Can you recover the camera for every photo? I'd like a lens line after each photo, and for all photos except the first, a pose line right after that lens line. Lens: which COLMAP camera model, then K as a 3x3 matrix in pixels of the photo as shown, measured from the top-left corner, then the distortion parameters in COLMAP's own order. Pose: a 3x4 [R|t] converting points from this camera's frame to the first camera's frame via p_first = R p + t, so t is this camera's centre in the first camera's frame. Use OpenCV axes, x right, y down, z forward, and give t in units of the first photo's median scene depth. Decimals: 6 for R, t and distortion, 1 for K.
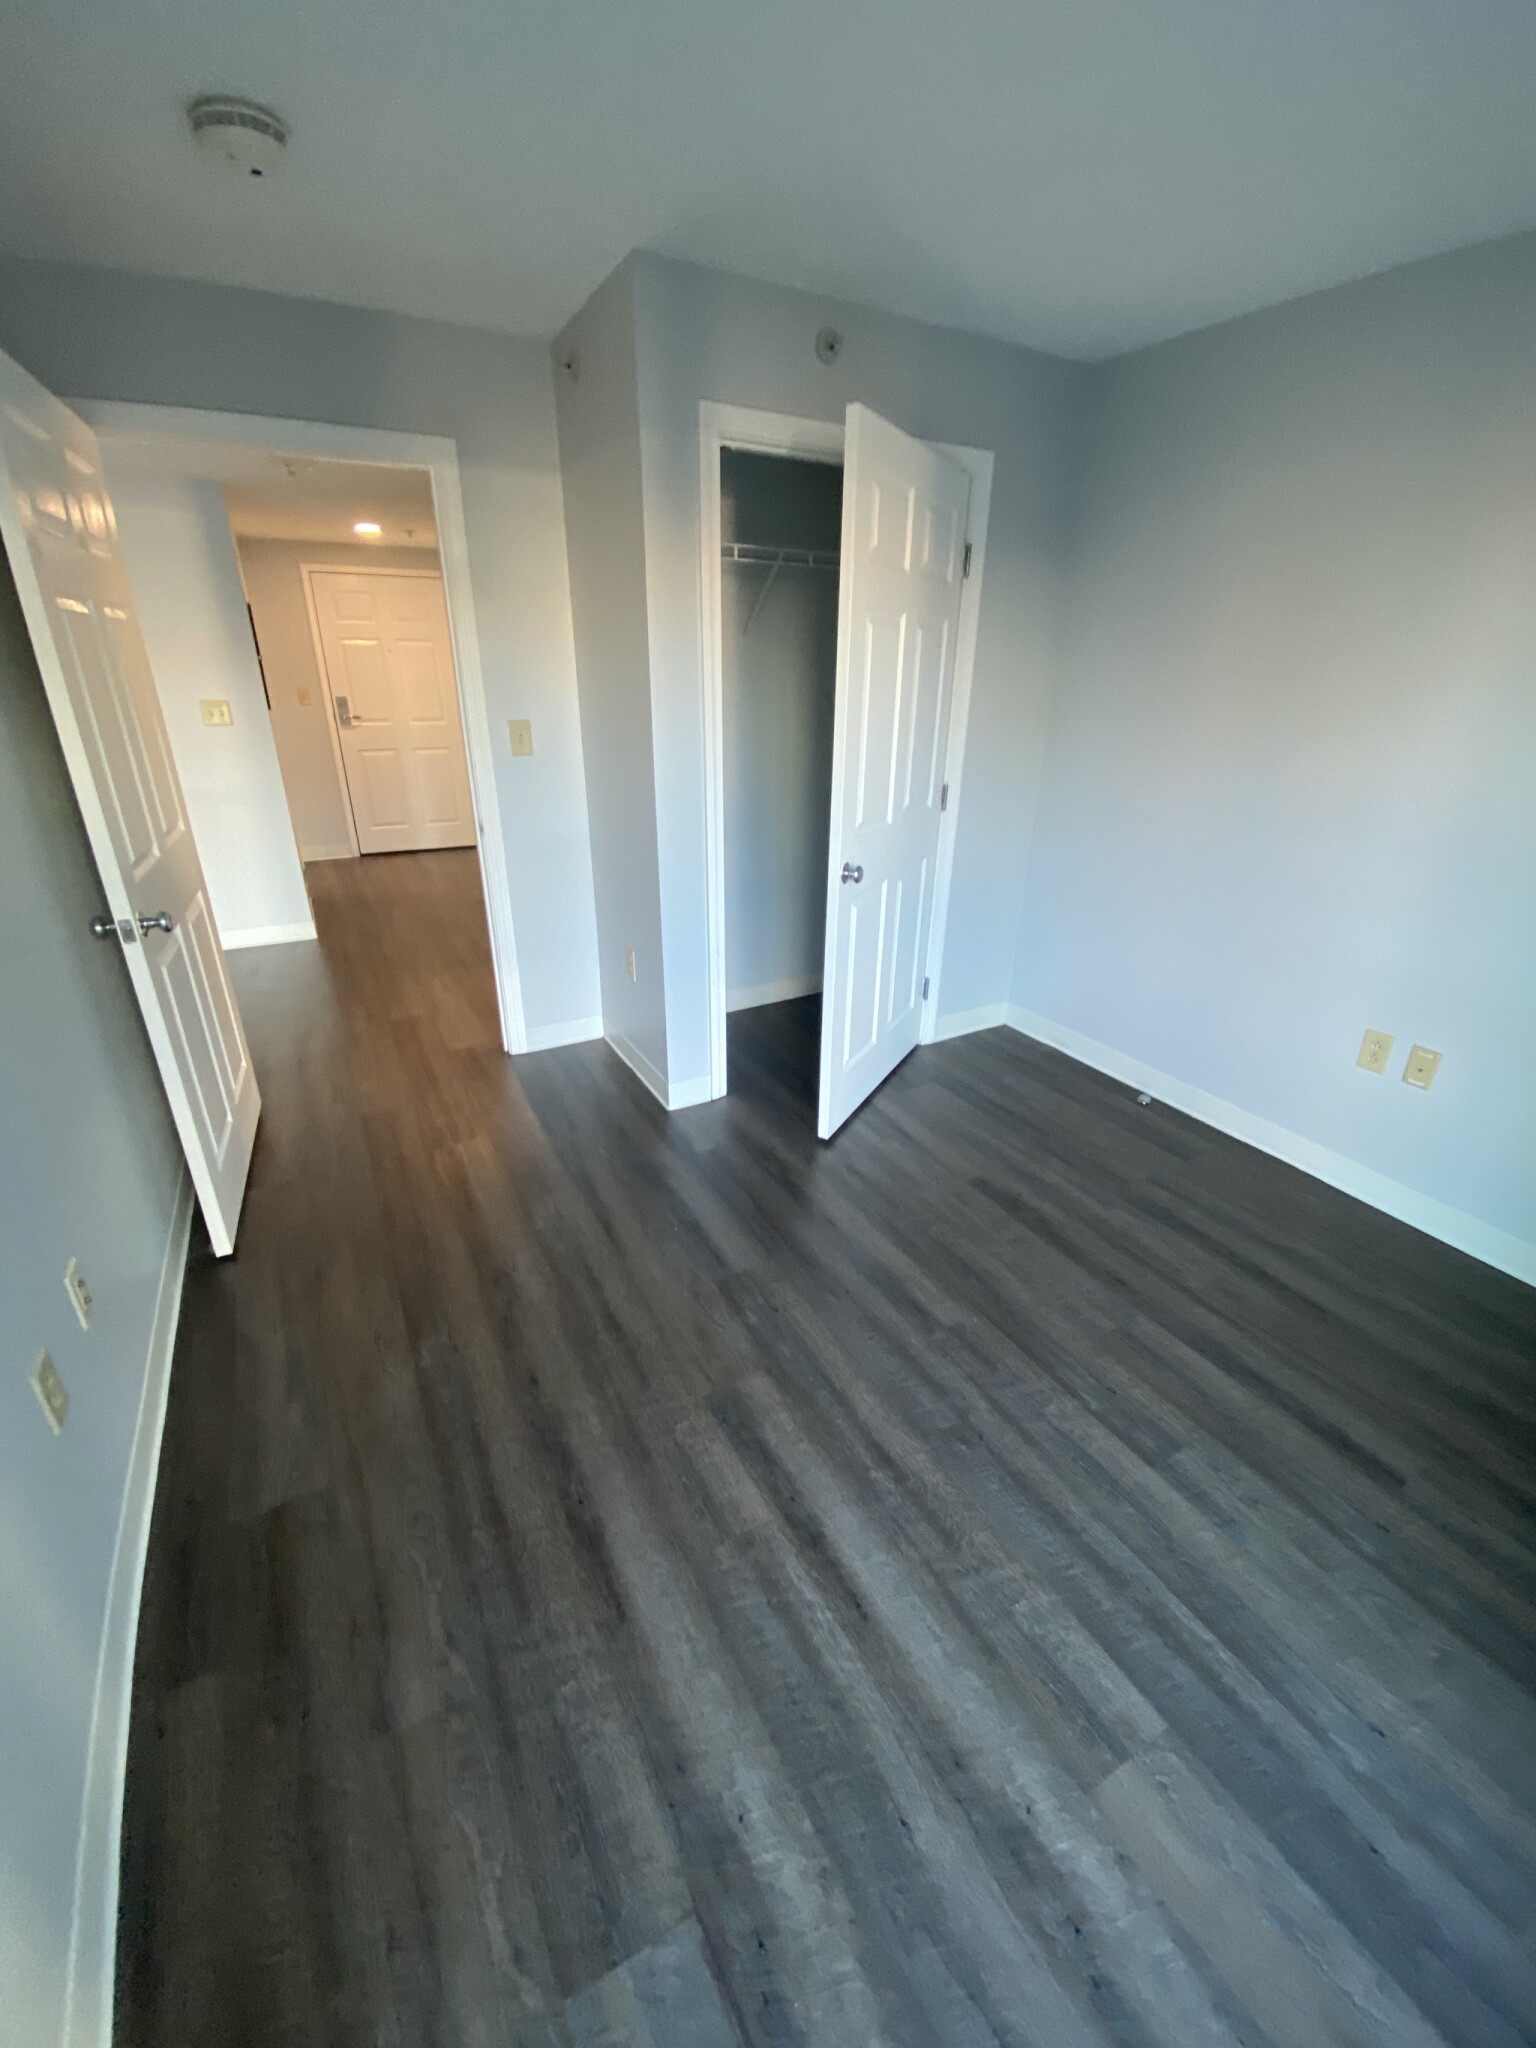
lens RADIAL K [[832.8, 0, 771.4], [0, 832.8, 1015.1], [0, 0, 1]] dist [0.017727, -0.018786]
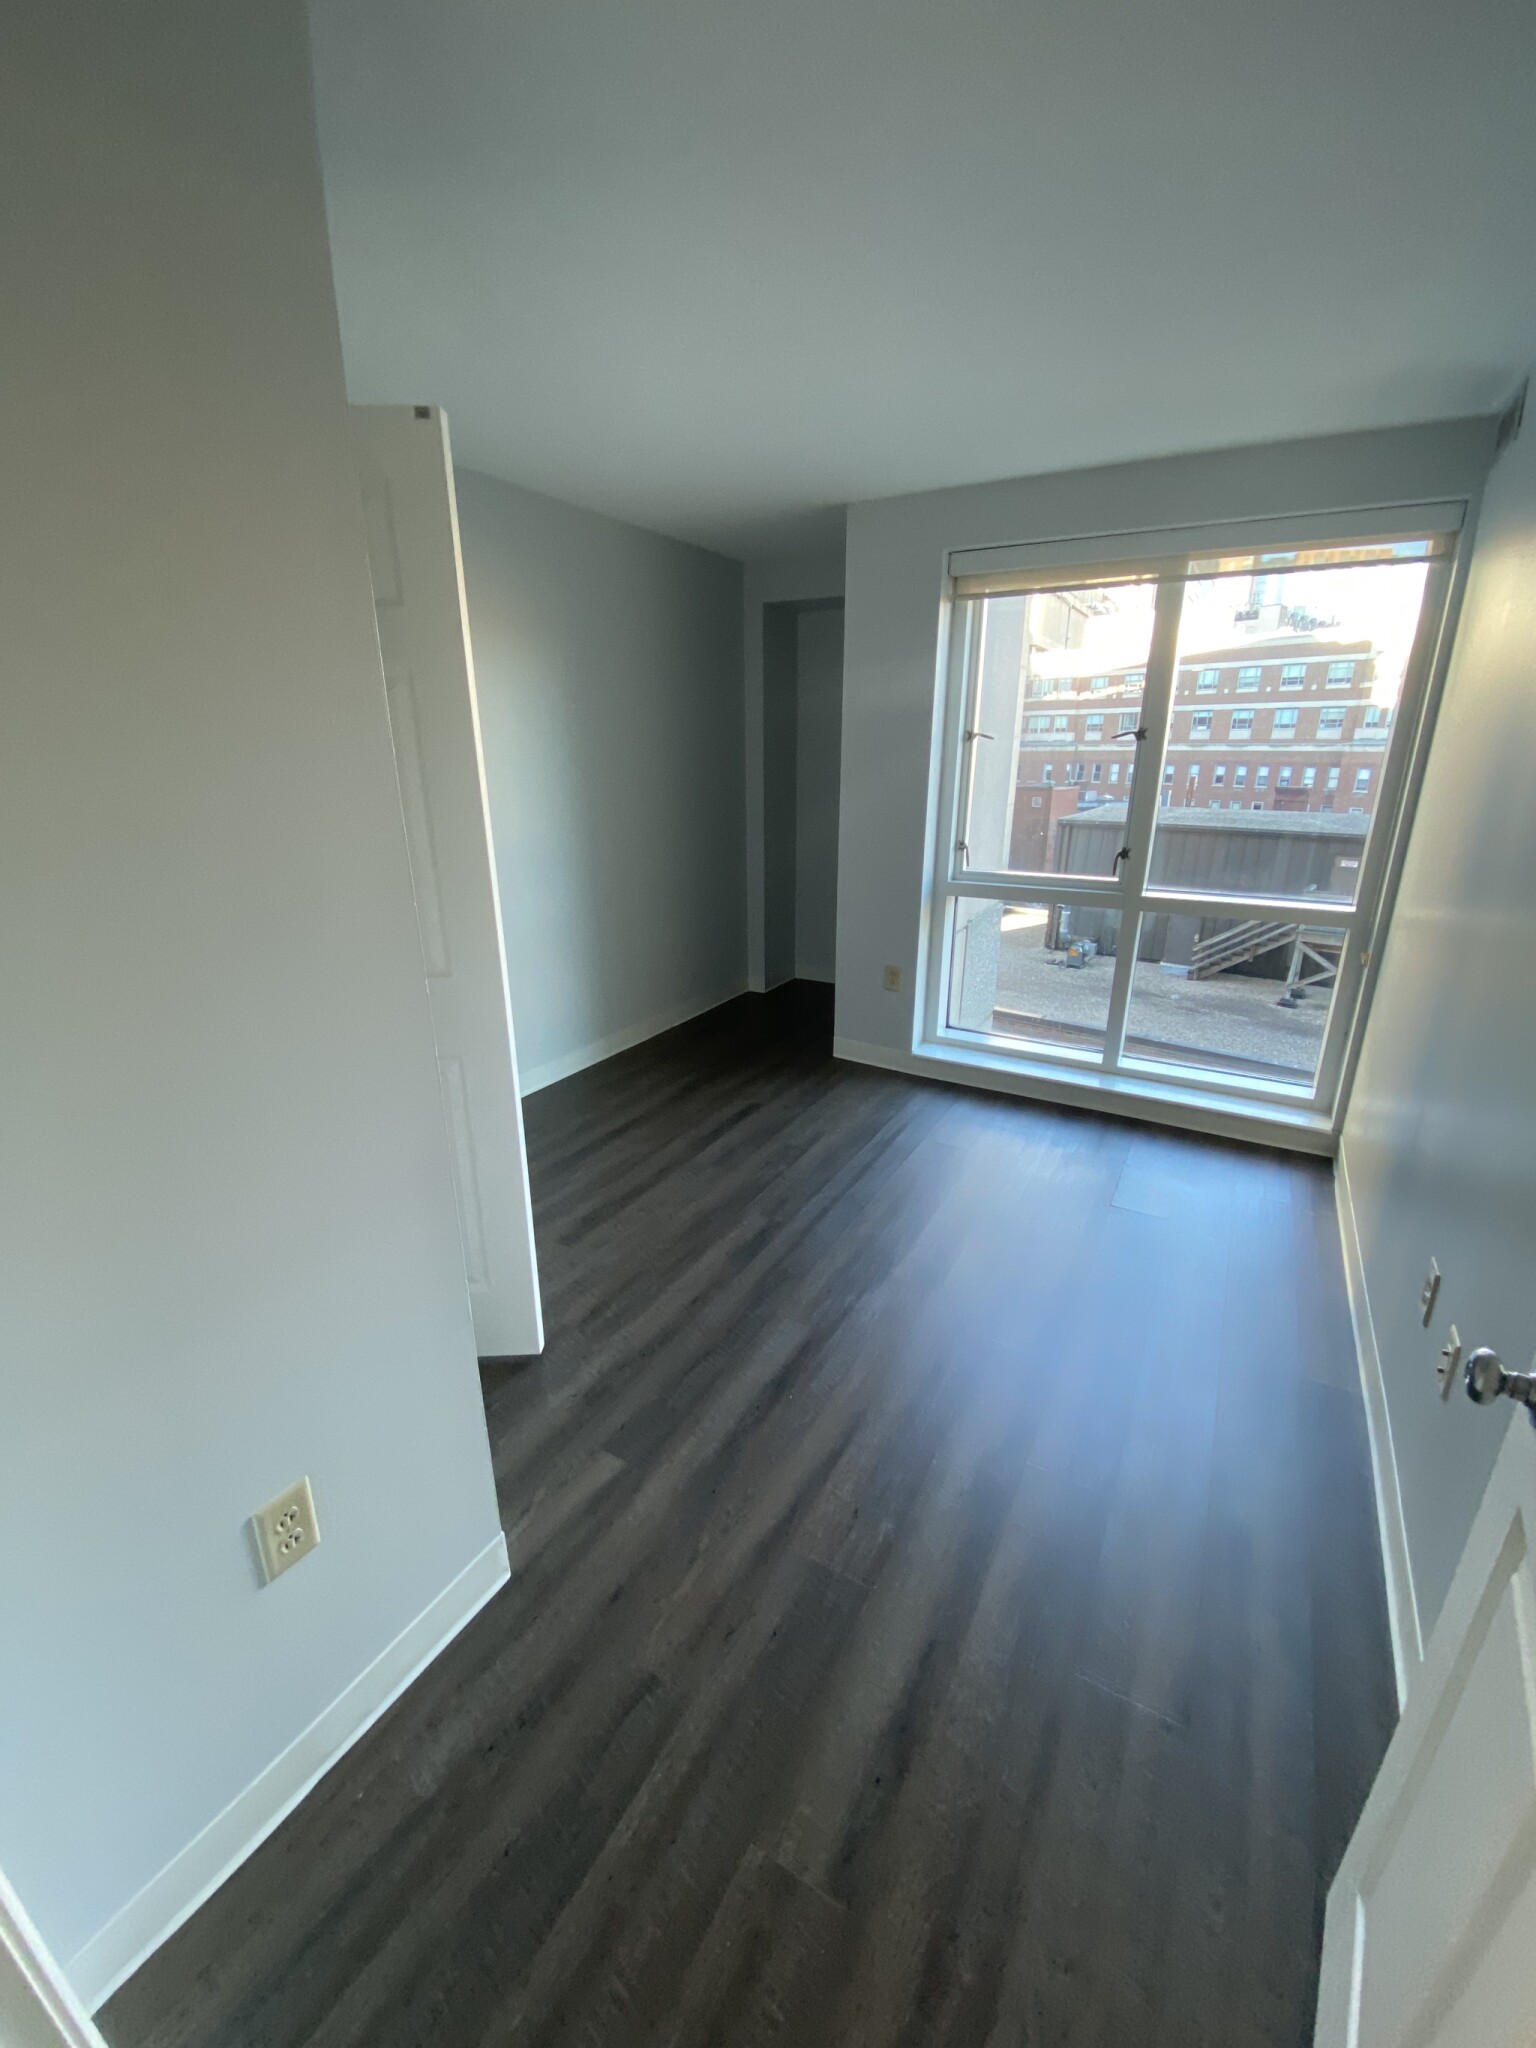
lens RADIAL K [[831.1, 0, 746.6], [0, 831.1, 1036.9], [0, 0, 1]] dist [-0.024382, -0.000354]
pose [[-0.513396, -0.282586, 0.810290, -0.831883], [0.327057, 0.808531, 0.489194, -0.574530], [-0.793384, 0.516161, -0.322676, 1.384369]]
